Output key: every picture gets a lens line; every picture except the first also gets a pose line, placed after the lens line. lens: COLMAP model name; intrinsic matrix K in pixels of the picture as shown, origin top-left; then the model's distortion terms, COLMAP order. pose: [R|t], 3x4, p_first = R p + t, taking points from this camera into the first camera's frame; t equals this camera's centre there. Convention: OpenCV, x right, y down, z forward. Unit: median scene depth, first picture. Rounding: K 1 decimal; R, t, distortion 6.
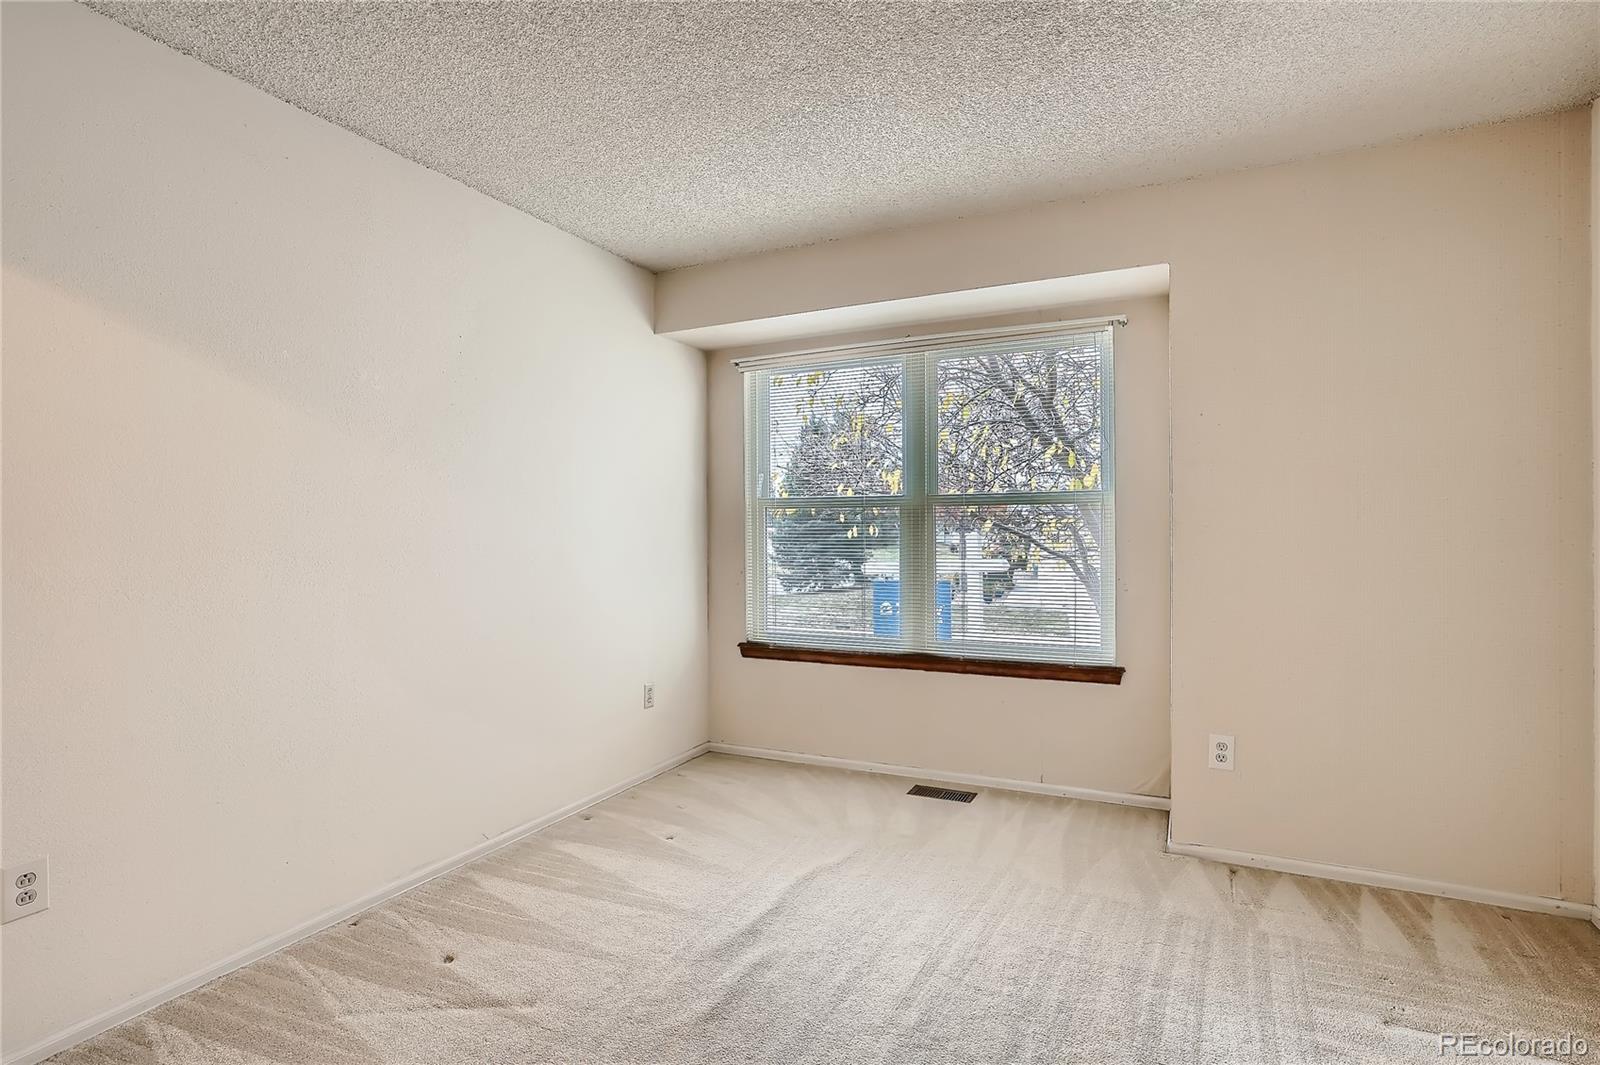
lens RADIAL K [[788.9, 0, 815.0], [0, 788.9, 528.4], [0, 0, 1]] dist [-0.028673, 0.015310]
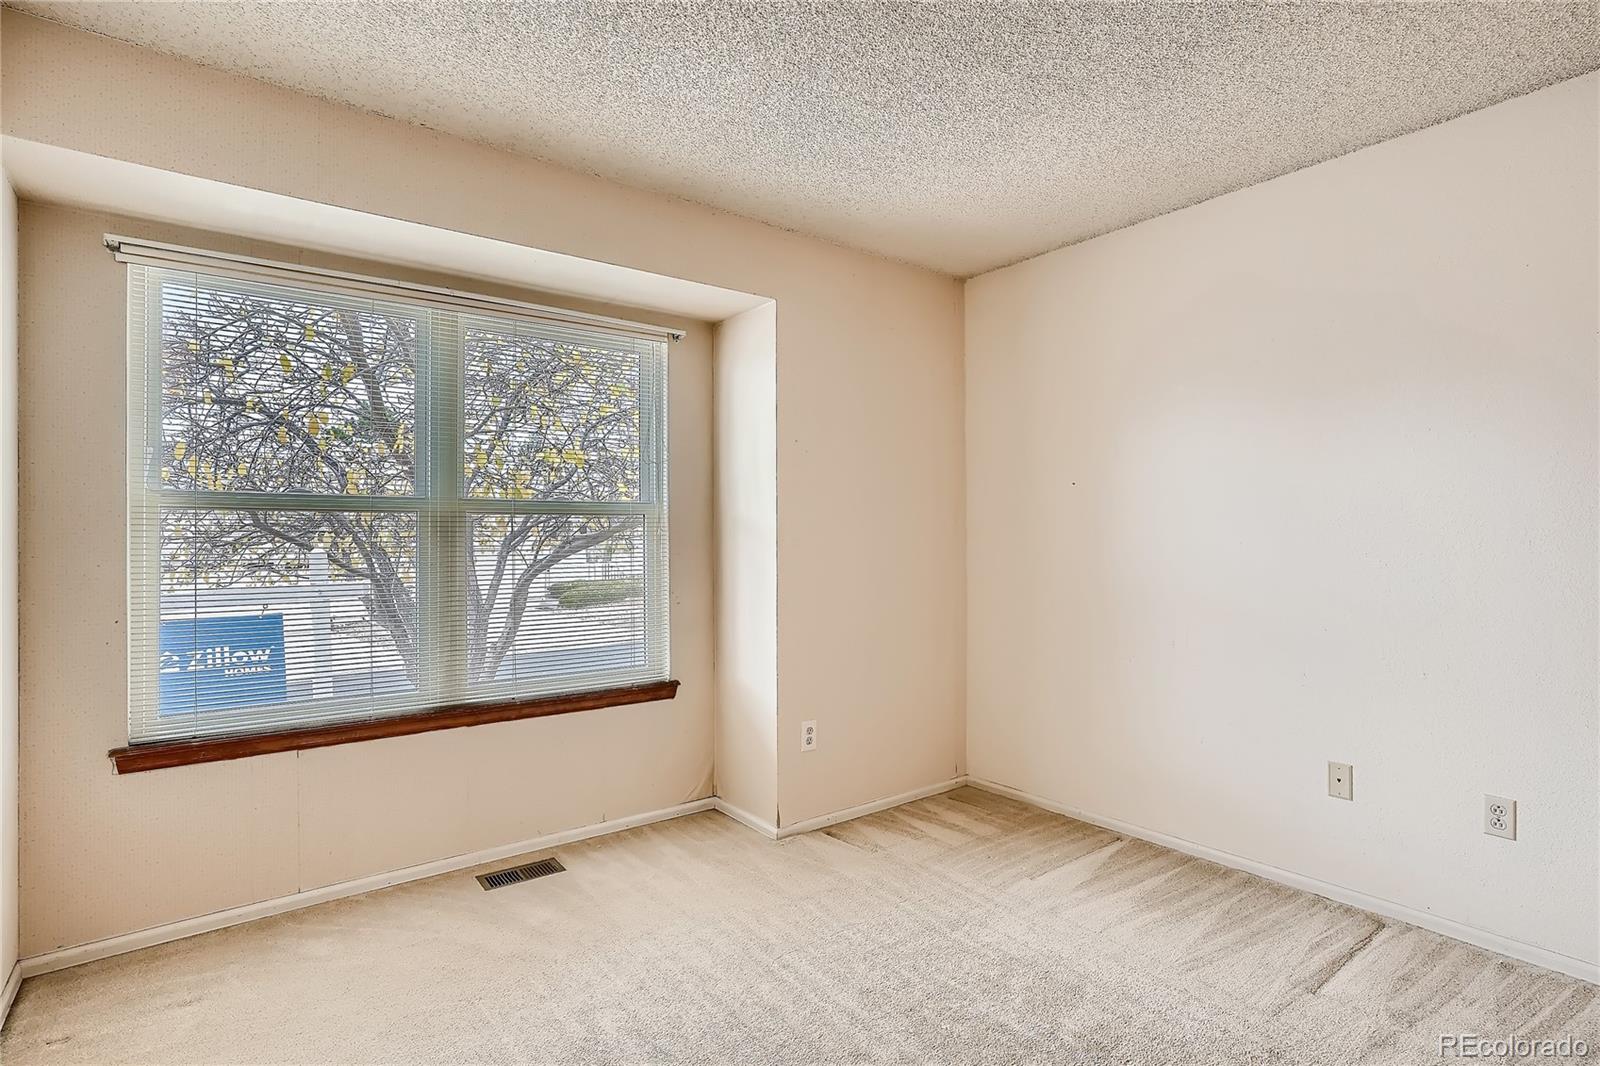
lens RADIAL K [[788.9, 0, 810.0], [0, 788.9, 538.9], [0, 0, 1]] dist [-0.028673, 0.015310]
pose [[0.451459, 0.005994, 0.892272, -0.428751], [-0.003011, 0.999982, -0.005195, 0.000896], [-0.892287, -0.000341, 0.451469, 0.389877]]
